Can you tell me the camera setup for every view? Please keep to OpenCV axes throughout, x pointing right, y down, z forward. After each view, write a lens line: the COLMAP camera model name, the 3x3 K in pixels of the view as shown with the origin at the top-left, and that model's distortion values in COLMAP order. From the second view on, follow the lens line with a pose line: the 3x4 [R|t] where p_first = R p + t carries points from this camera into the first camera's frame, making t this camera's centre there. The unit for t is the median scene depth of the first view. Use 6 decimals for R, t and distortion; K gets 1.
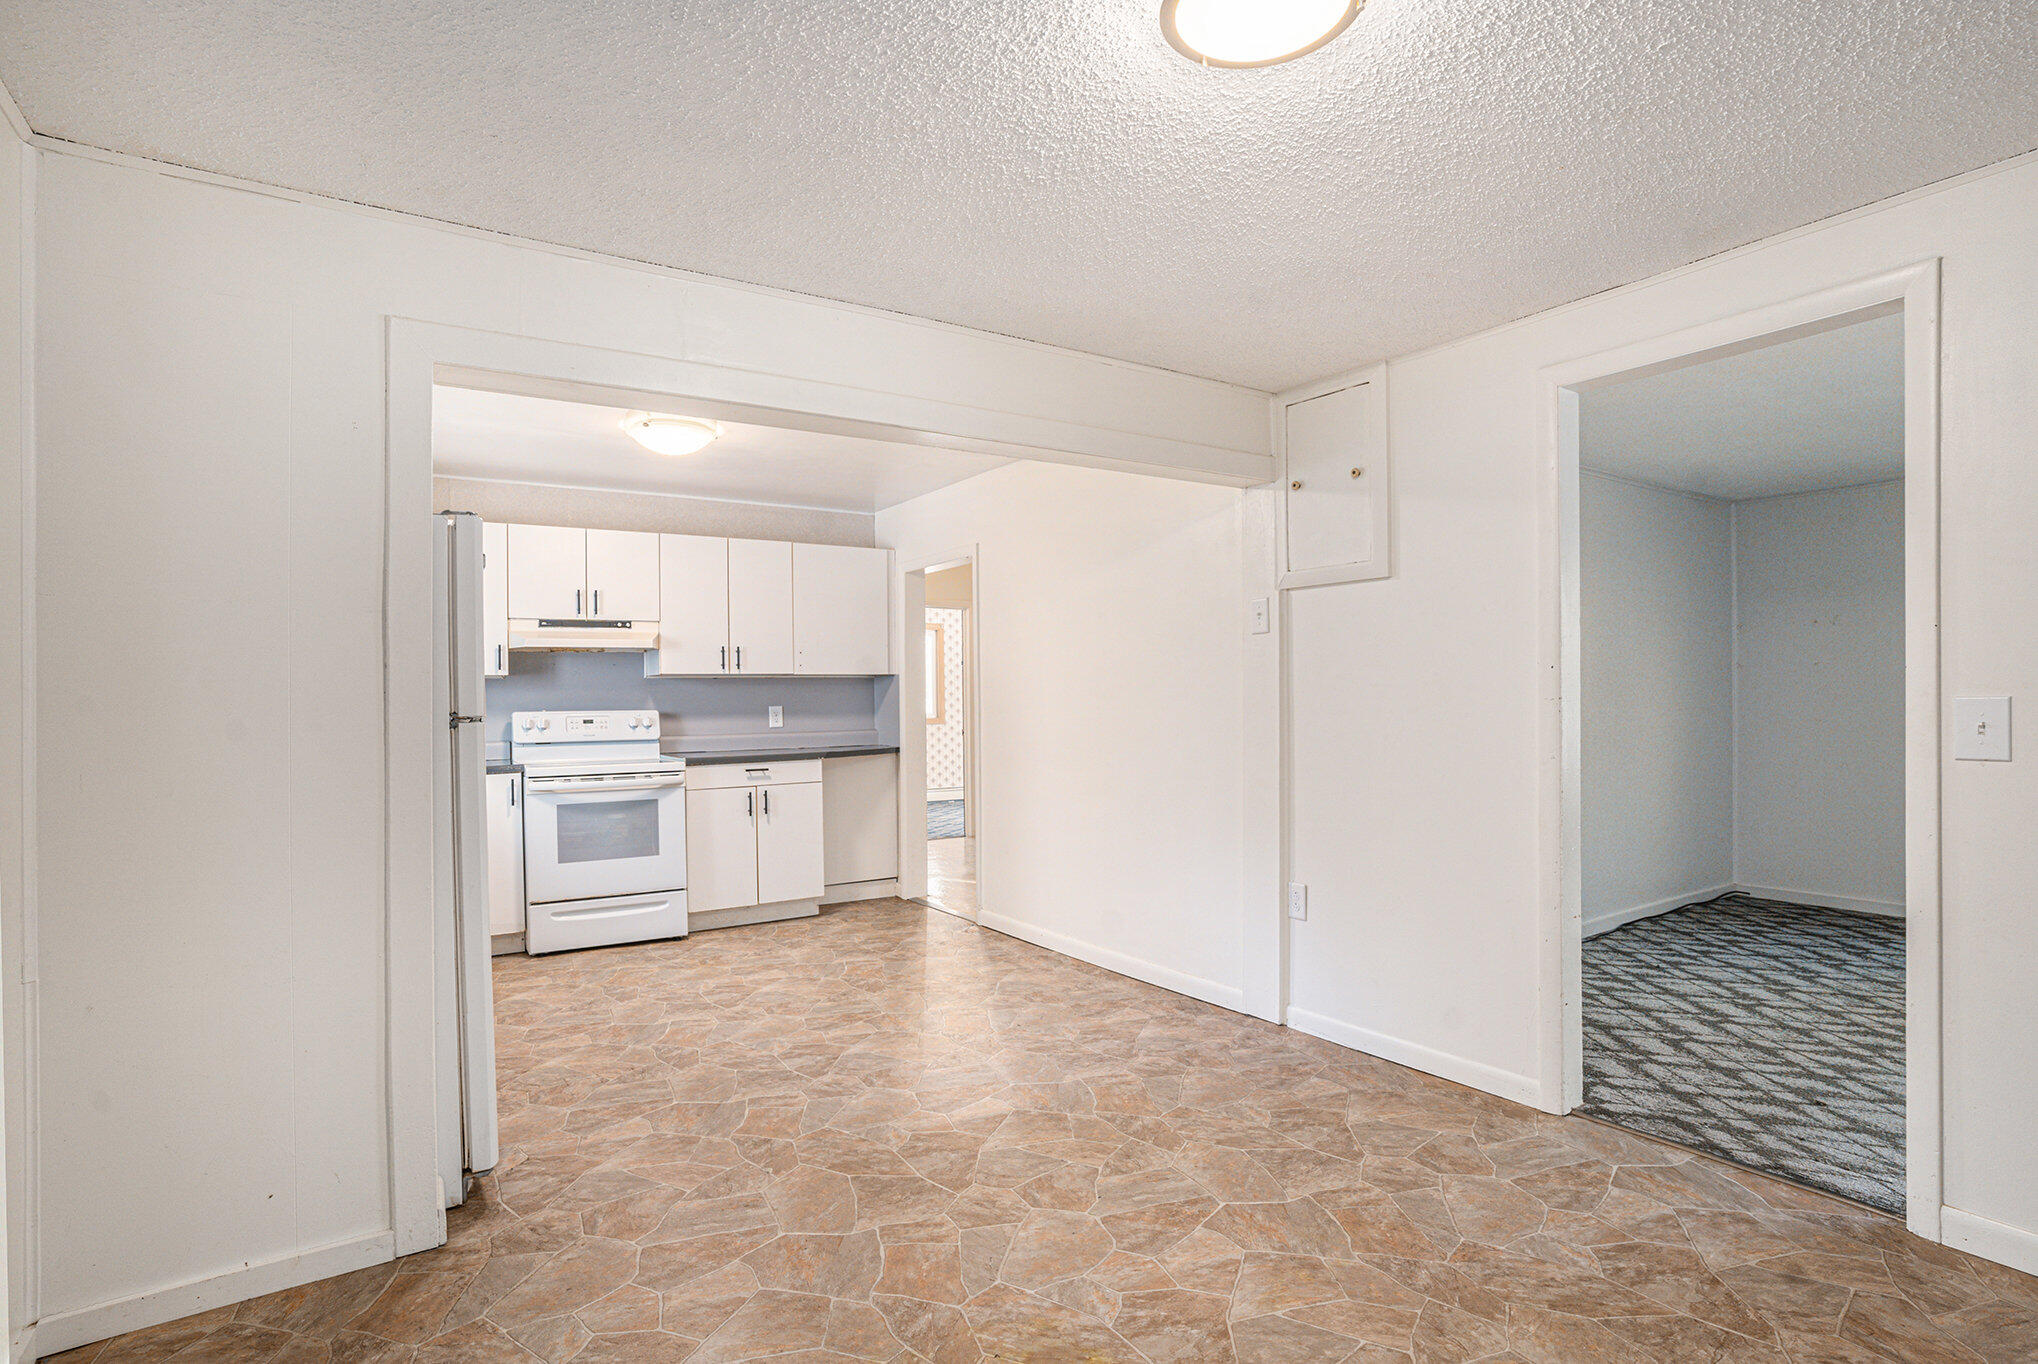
lens RADIAL K [[1029.1, 0, 1019.0], [0, 1029.1, 682.0], [0, 0, 1]] dist [-0.100022, 0.075046]
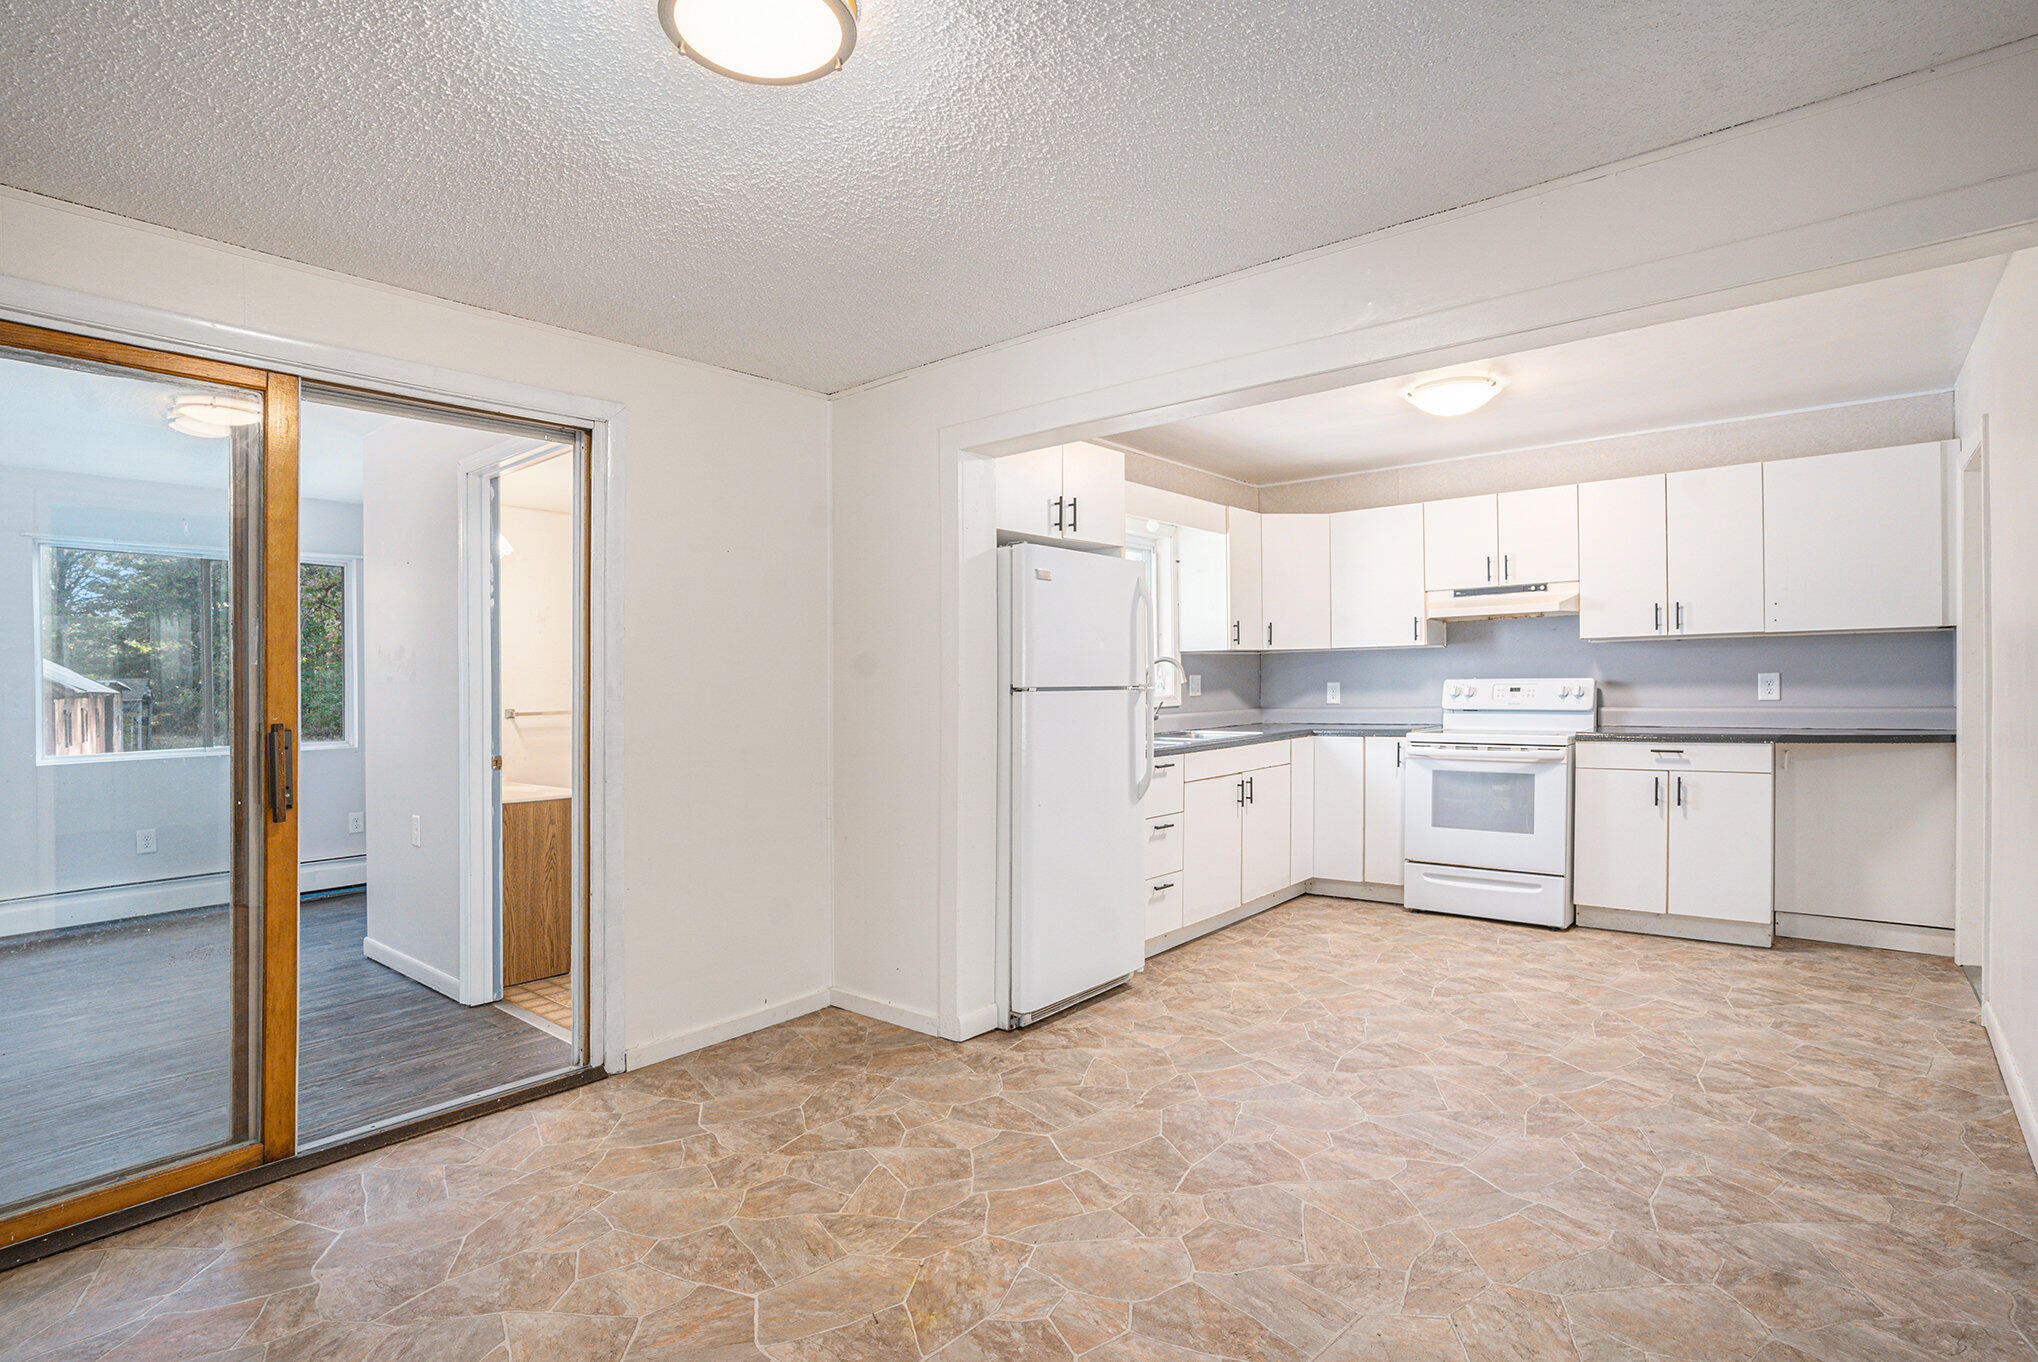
lens RADIAL K [[1023.8, 0, 1030.5], [0, 1023.8, 672.1], [0, 0, 1]] dist [-0.043503, 0.023020]
pose [[0.294889, 0.002017, -0.955529, 0.386315], [0.031453, 0.999435, 0.011817, -0.004105], [0.955014, -0.033539, 0.294660, 0.277507]]
